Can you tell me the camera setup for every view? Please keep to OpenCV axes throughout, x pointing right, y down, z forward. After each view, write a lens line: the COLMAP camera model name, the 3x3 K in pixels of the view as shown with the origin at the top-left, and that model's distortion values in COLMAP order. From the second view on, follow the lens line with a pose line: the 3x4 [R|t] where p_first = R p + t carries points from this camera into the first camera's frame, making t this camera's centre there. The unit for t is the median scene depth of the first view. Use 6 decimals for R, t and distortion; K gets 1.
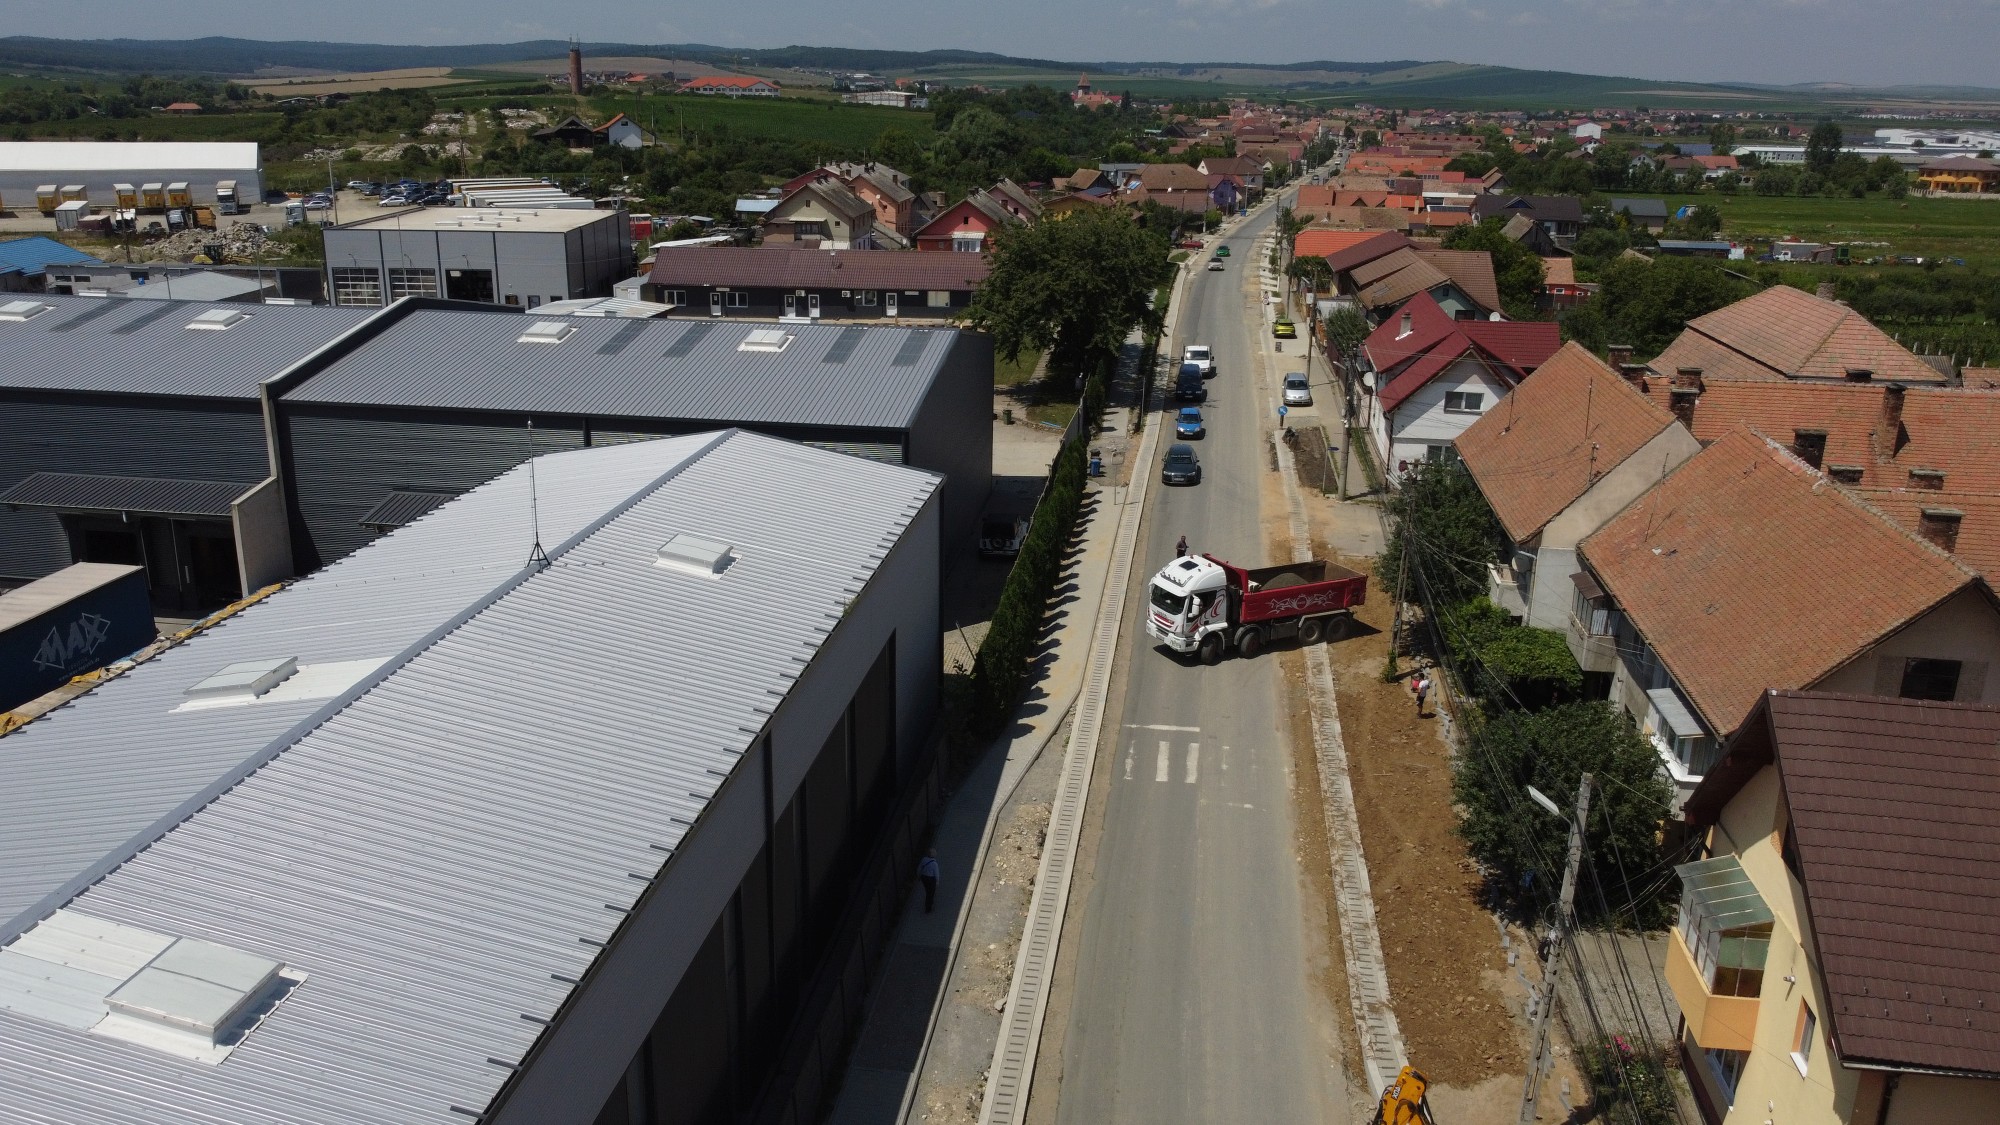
lens RADIAL K [[1499.2, 0, 958.9], [0, 1499.2, 562.4], [0, 0, 1]] dist [-0.003952, -0.003959]
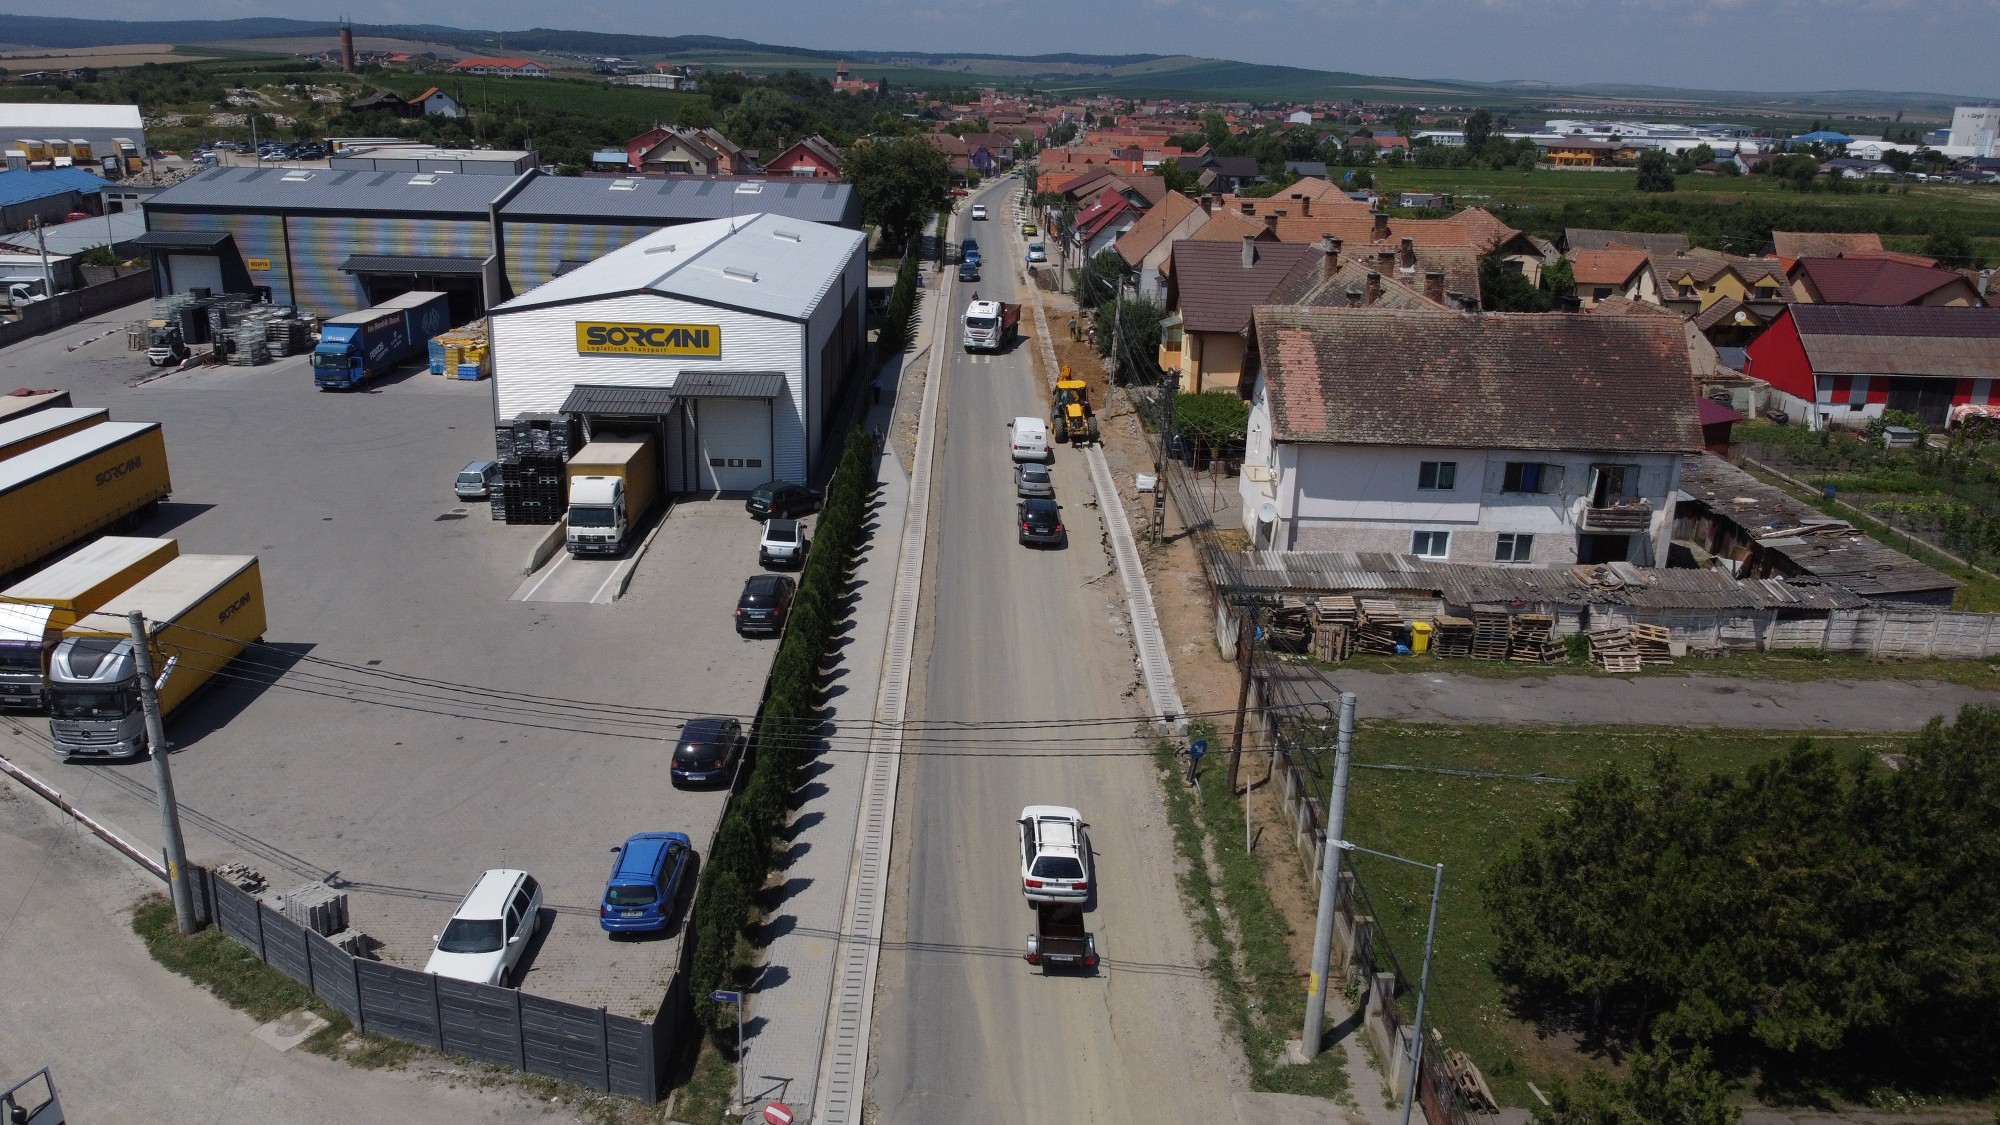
lens RADIAL K [[1520.8, 0, 931.9], [0, 1520.8, 556.3], [0, 0, 1]] dist [0.013020, -0.021706]
pose [[0.989896, -0.028623, 0.138879, -0.032474], [0.028849, 0.999584, 0.000382, 0.056236], [-0.138832, 0.003628, 0.990309, -0.160120]]
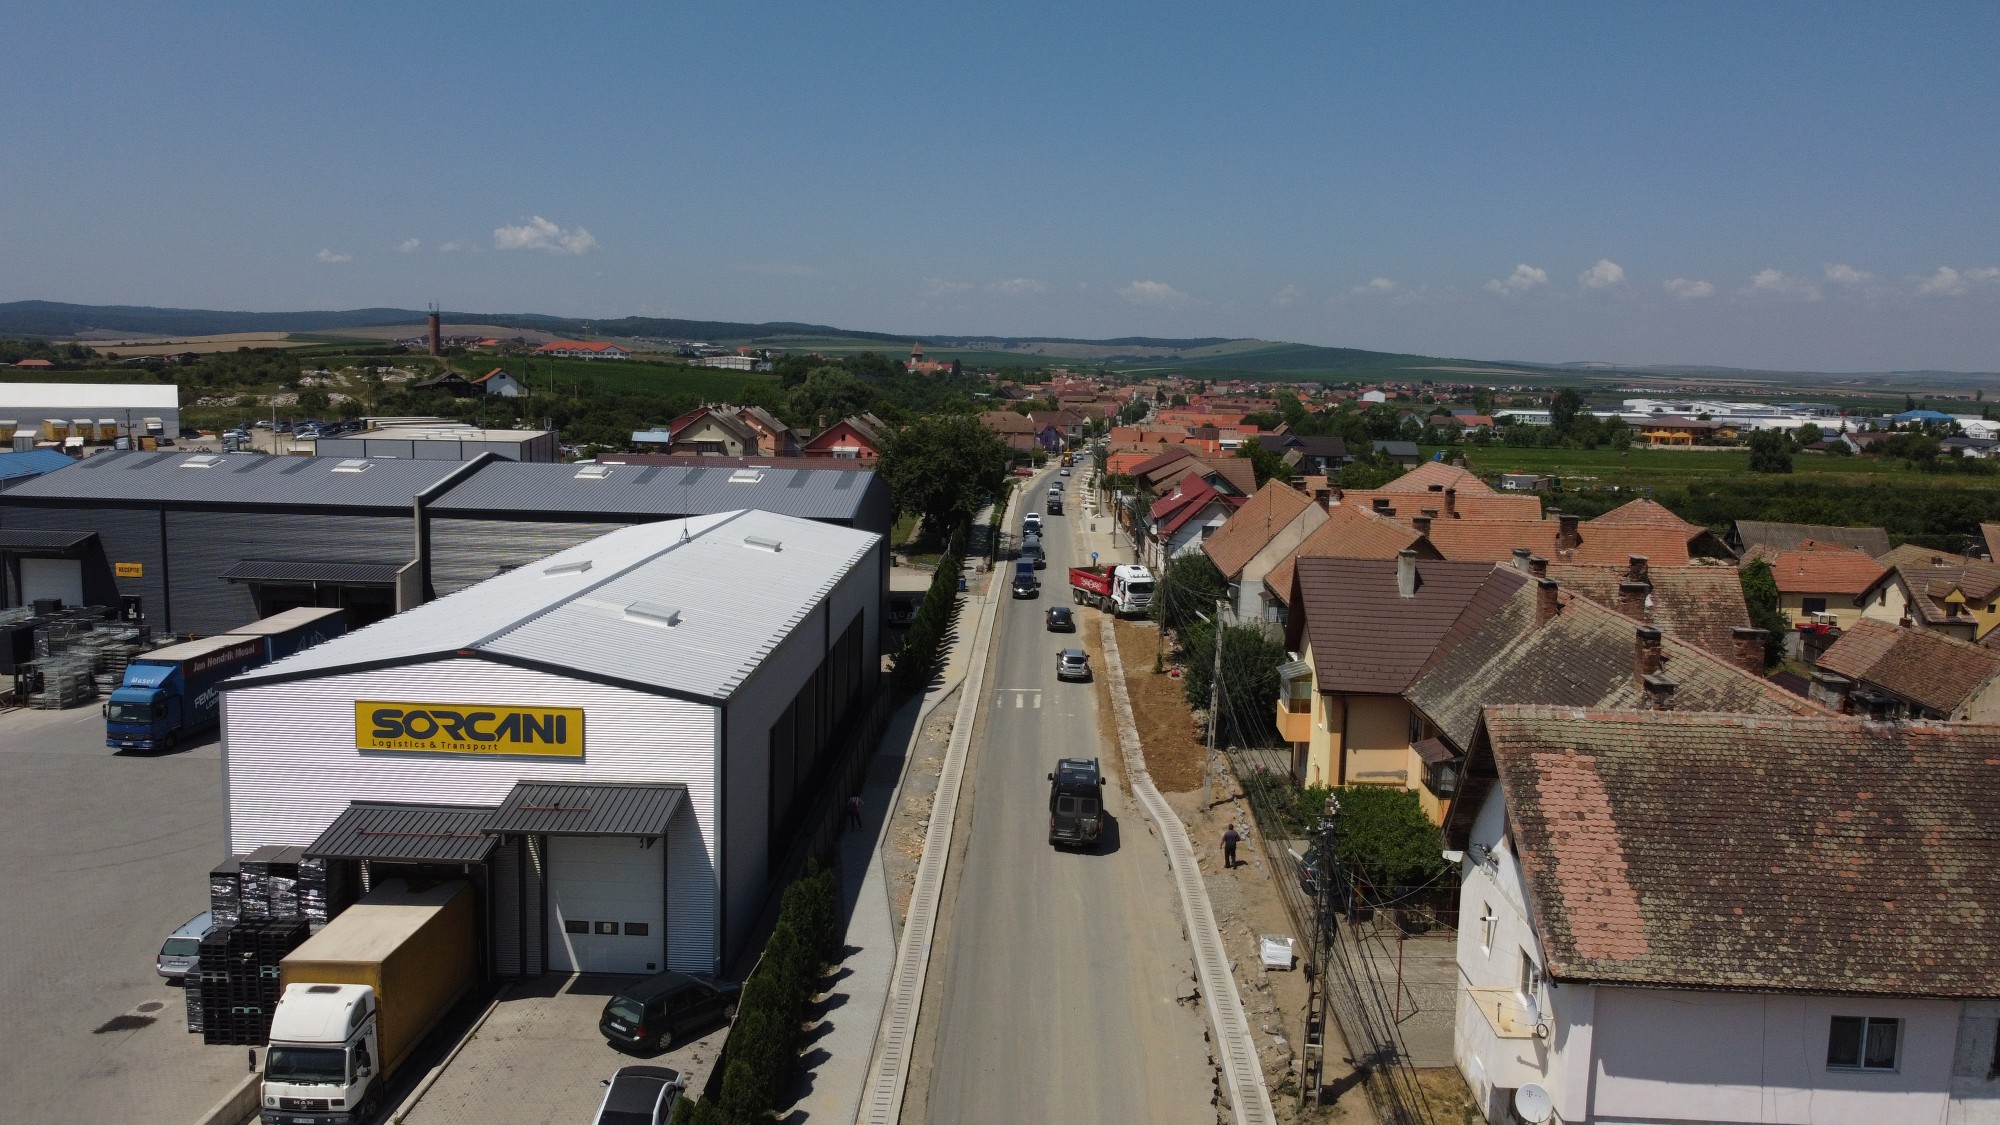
lens RADIAL K [[1511.1, 0, 929.7], [0, 1511.1, 565.0], [0, 0, 1]] dist [-0.010836, -0.003122]
pose [[0.995837, -0.000379, 0.091156, -0.015200], [0.015943, 0.985301, -0.170080, 0.035816], [-0.089751, 0.170825, 0.981205, -0.086401]]
